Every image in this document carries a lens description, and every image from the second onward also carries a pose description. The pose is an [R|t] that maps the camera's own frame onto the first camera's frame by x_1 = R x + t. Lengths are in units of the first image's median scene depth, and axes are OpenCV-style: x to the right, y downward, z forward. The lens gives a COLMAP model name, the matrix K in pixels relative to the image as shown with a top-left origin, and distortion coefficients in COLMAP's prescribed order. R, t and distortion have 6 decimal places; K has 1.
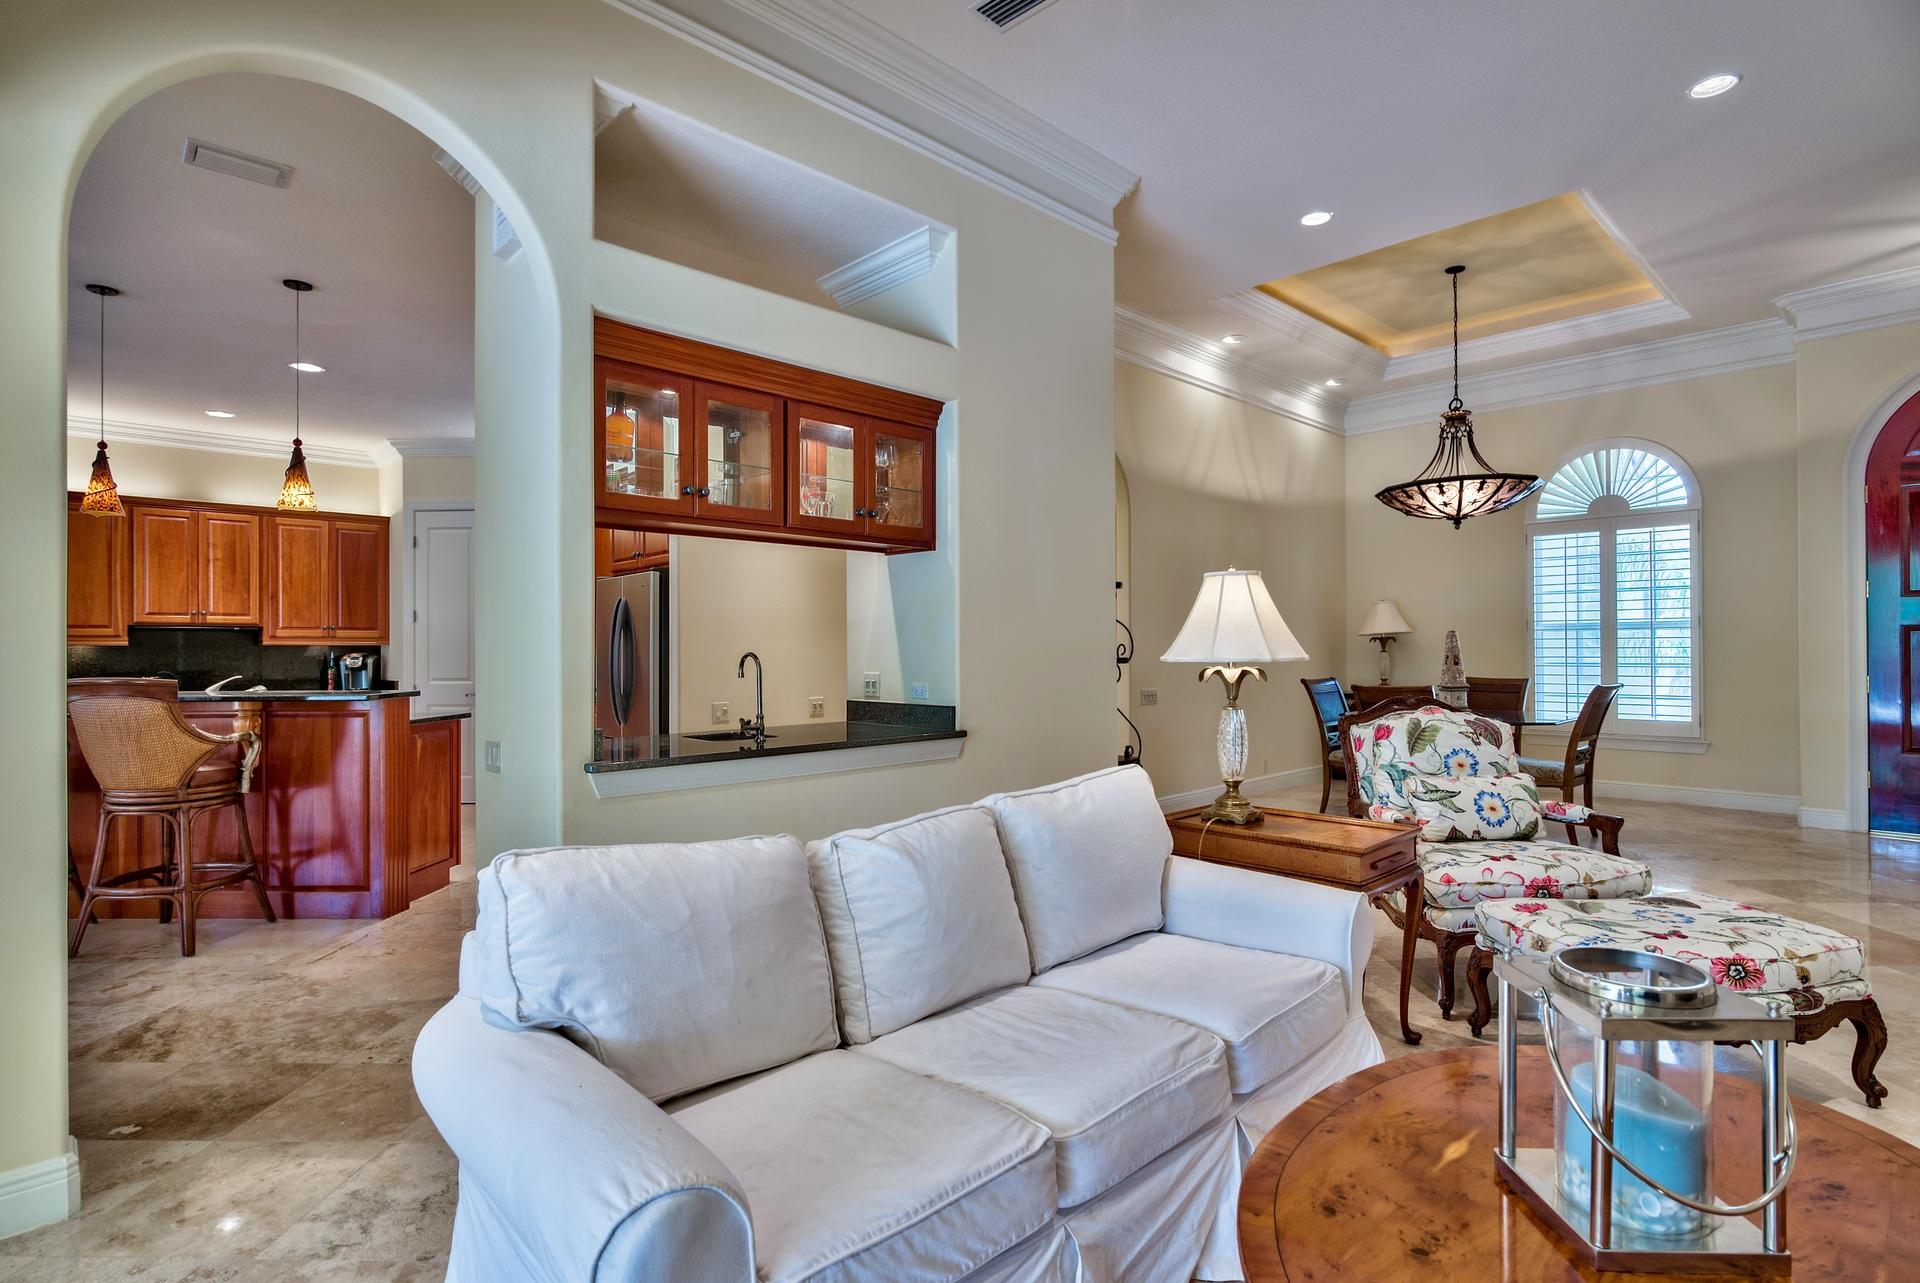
lens RADIAL K [[939.7, 0, 960.2], [0, 939.7, 651.0], [0, 0, 1]] dist [-0.010363, 0.002565]
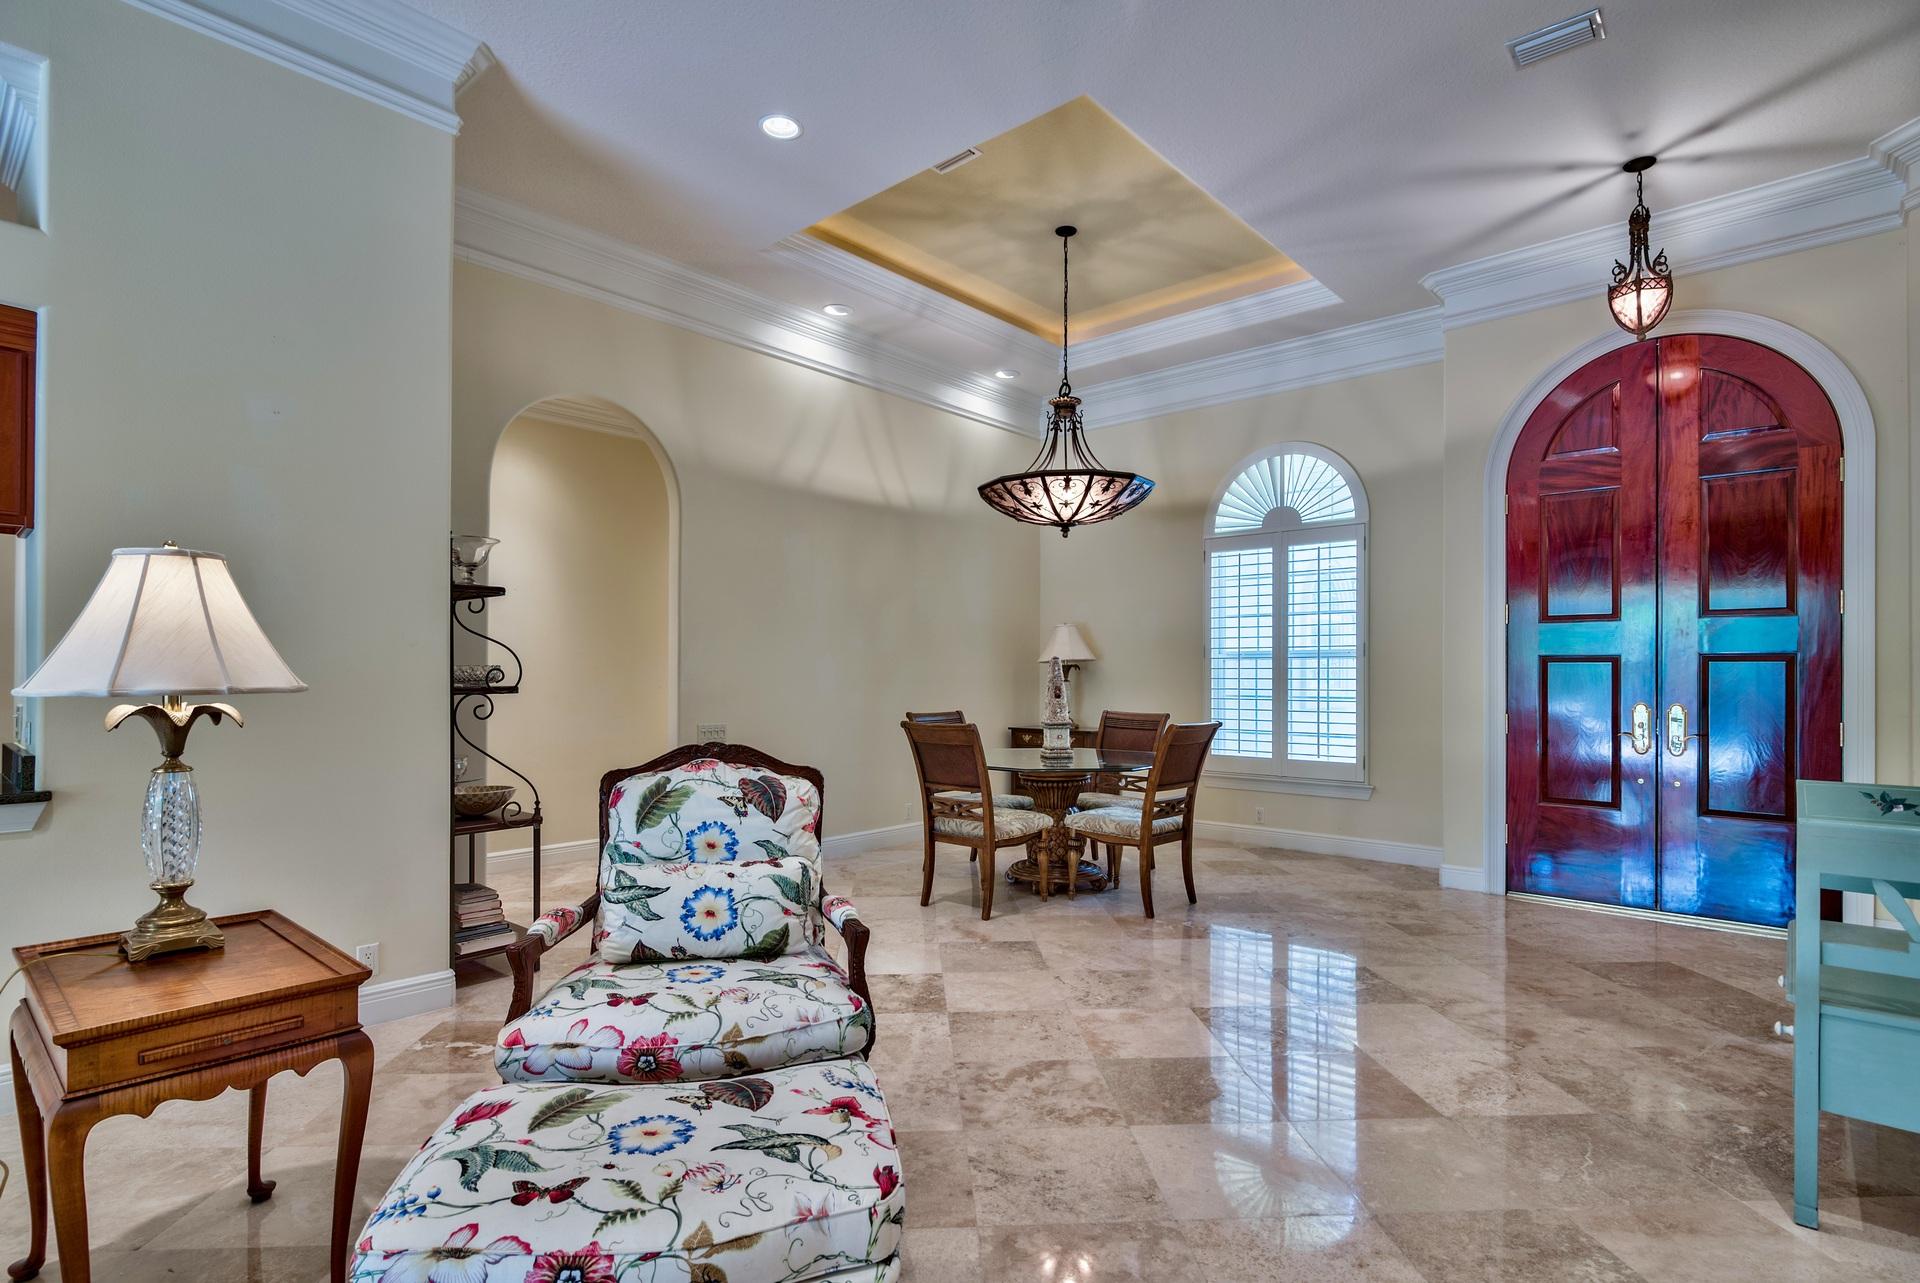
lens RADIAL K [[939.7, 0, 953.7], [0, 939.7, 680.1], [0, 0, 1]] dist [-0.010363, 0.002565]
pose [[0.996611, 0.008842, 0.081787, 0.366680], [-0.009144, 0.999953, 0.003311, -0.002850], [-0.081754, -0.004047, 0.996644, 0.162500]]
